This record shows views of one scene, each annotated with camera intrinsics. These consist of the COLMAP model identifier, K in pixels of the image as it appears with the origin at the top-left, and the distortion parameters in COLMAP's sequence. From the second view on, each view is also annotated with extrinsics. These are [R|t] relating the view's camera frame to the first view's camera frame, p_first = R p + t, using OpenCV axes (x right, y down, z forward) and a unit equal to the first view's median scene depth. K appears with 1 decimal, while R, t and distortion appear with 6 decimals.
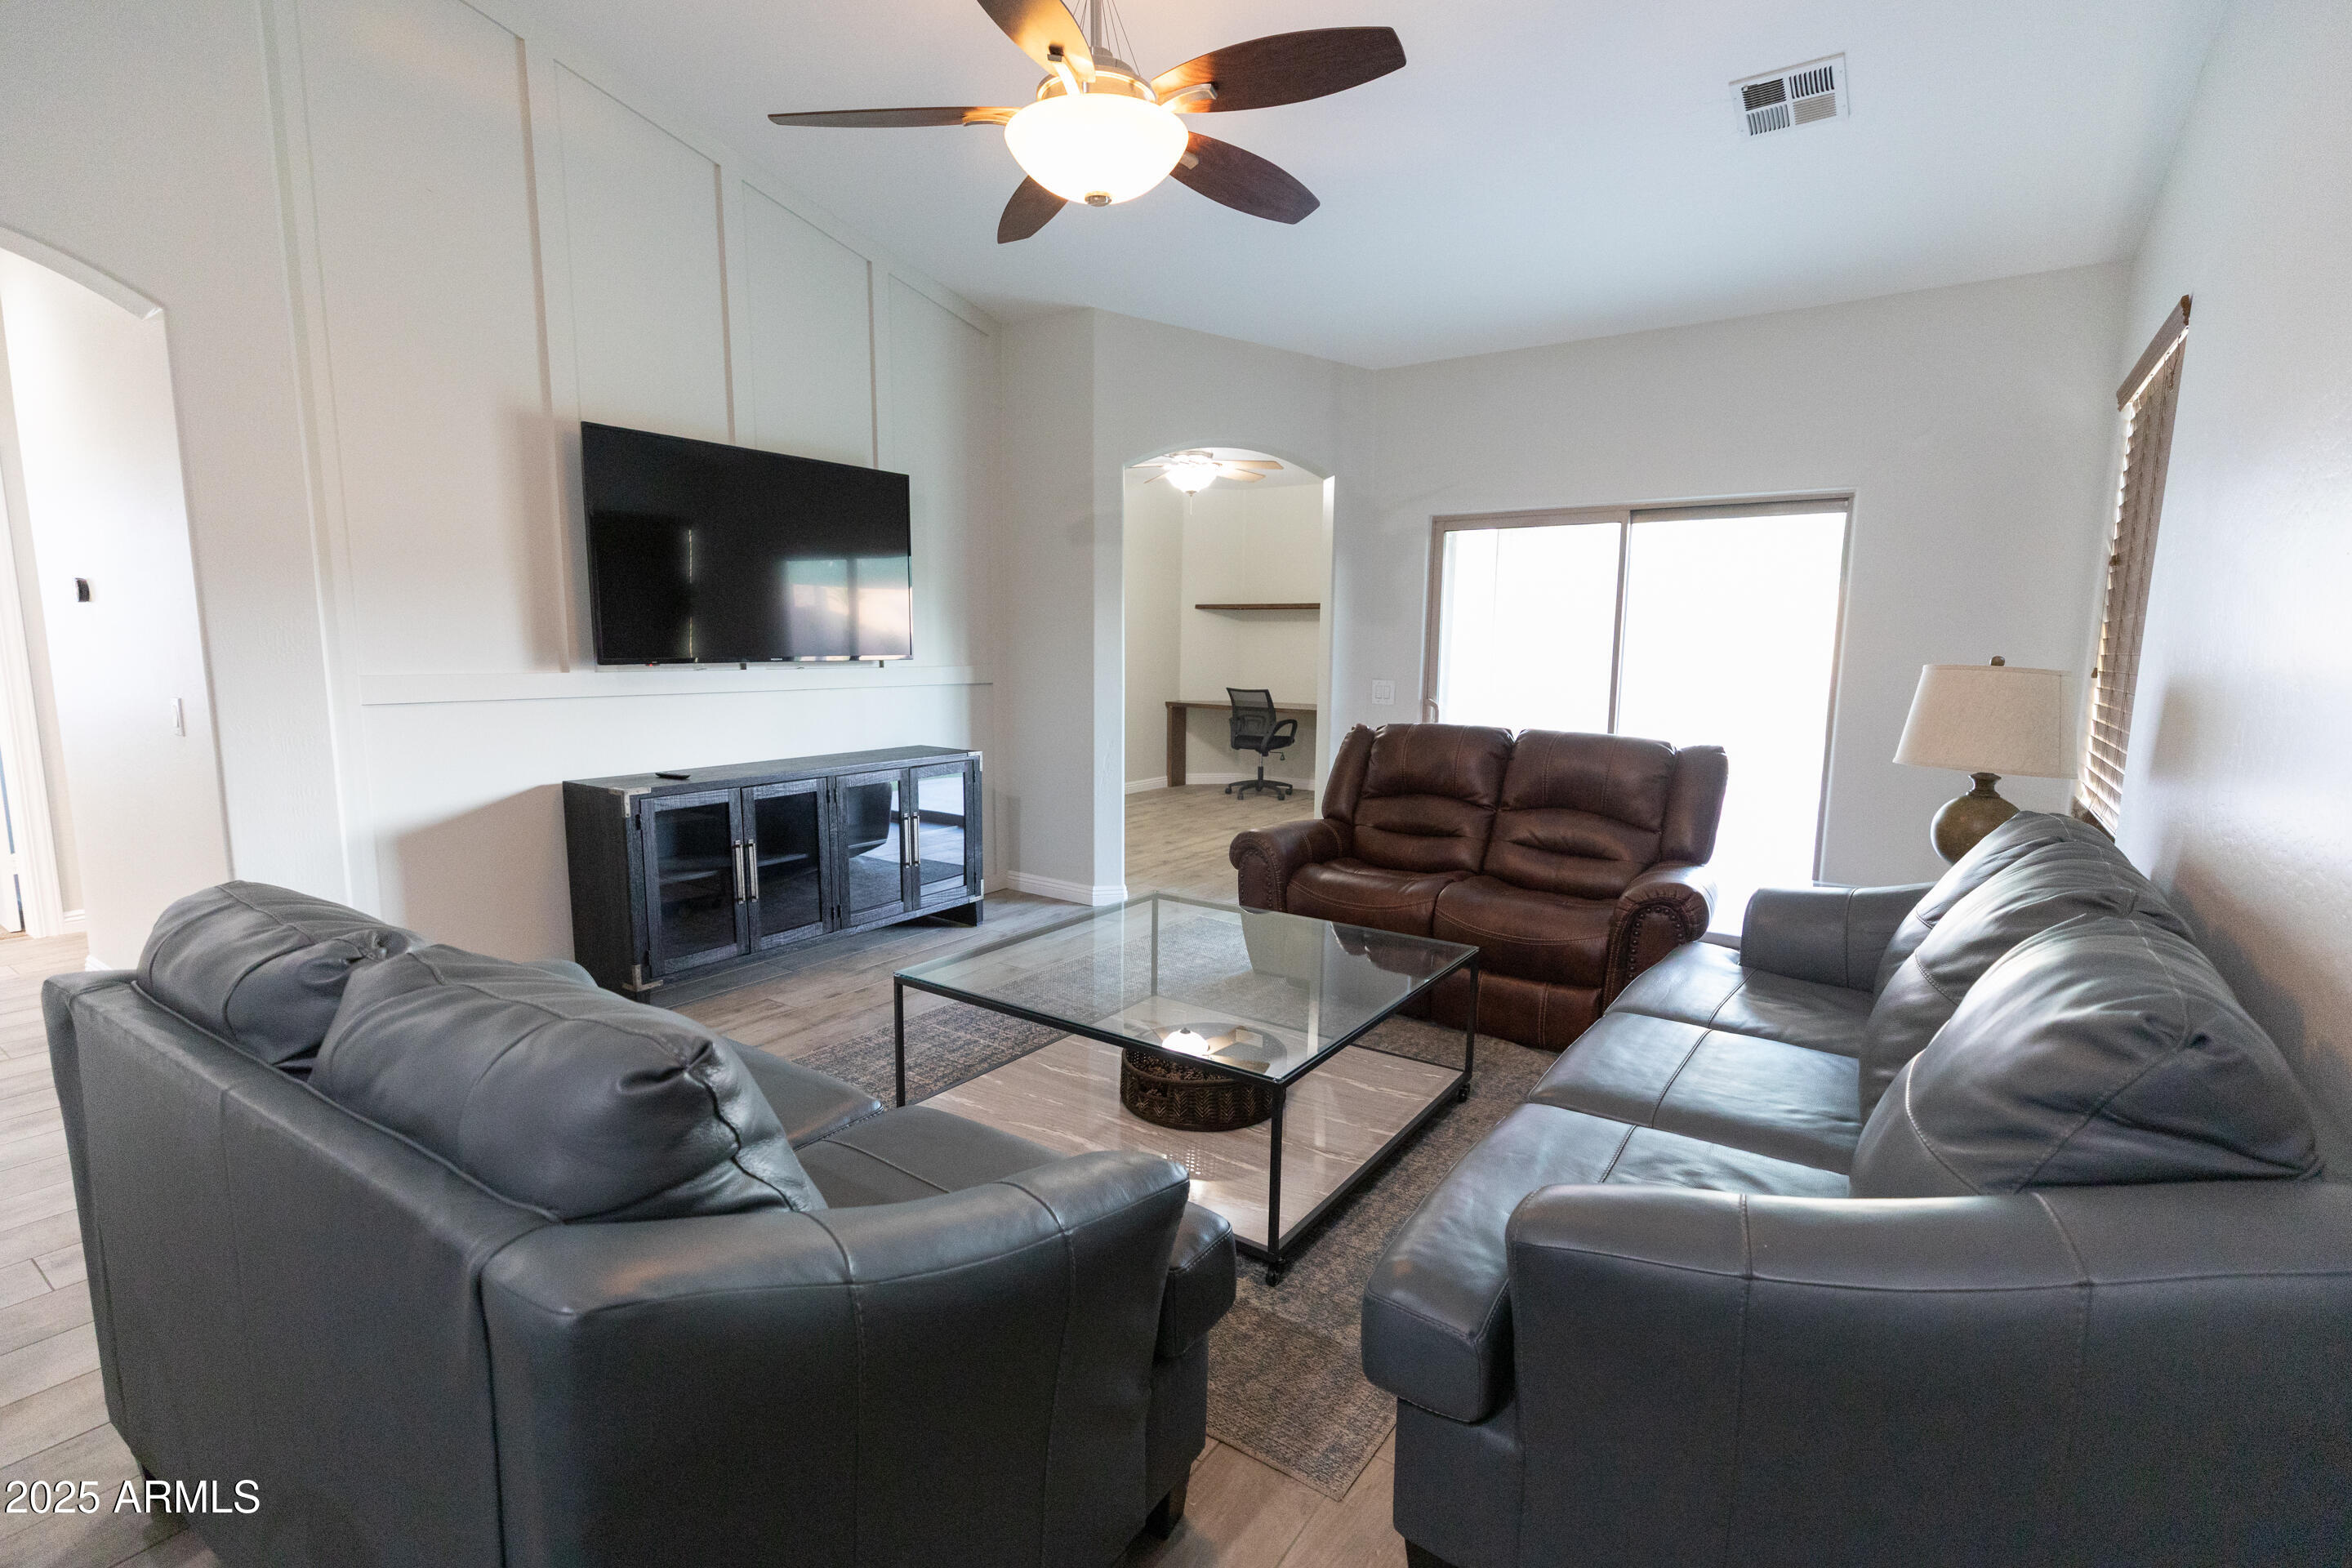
lens RADIAL K [[1054.9, 0, 1176.0], [0, 1054.9, 784.0], [0, 0, 1]] dist [0.001060, 0.000022]
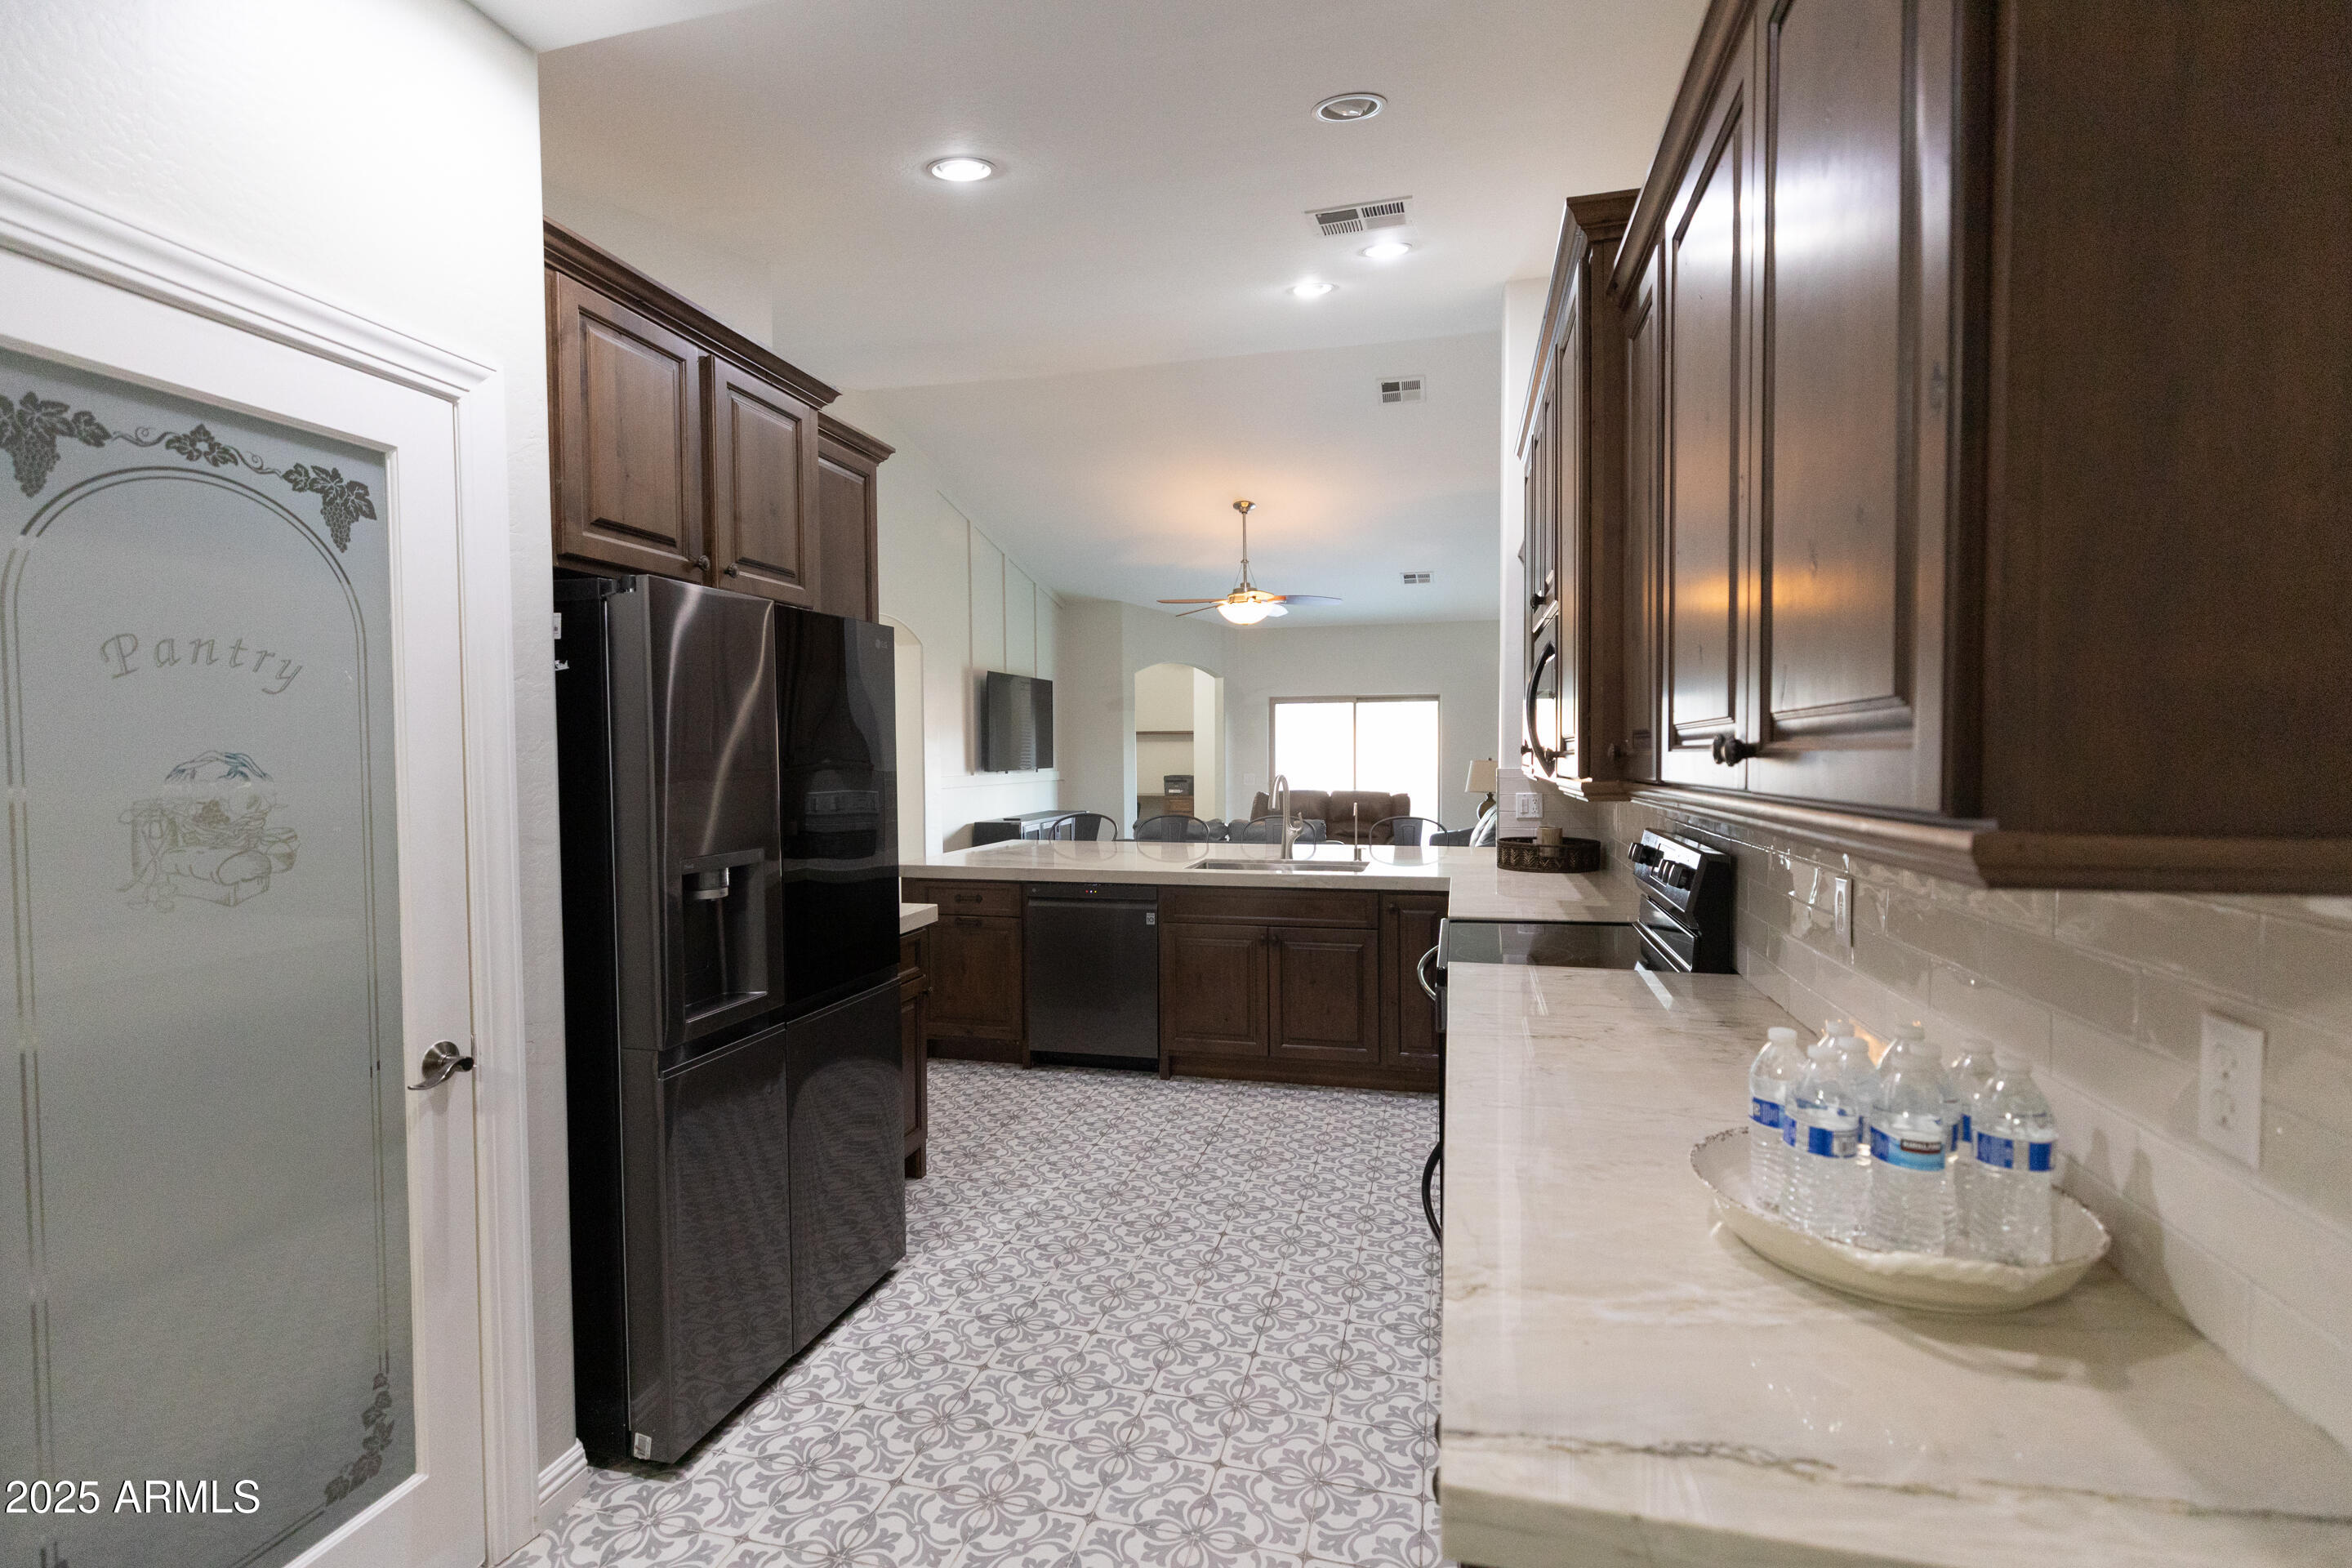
lens RADIAL K [[1070.0, 0, 1176.0], [0, 1070.0, 784.0], [0, 0, 1]] dist [0.001377, 0.000051]
pose [[0.938069, -0.027061, 0.345389, -0.828384], [0.063374, 0.993527, -0.094280, 0.137669], [-0.340602, 0.110330, 0.933712, -1.135611]]
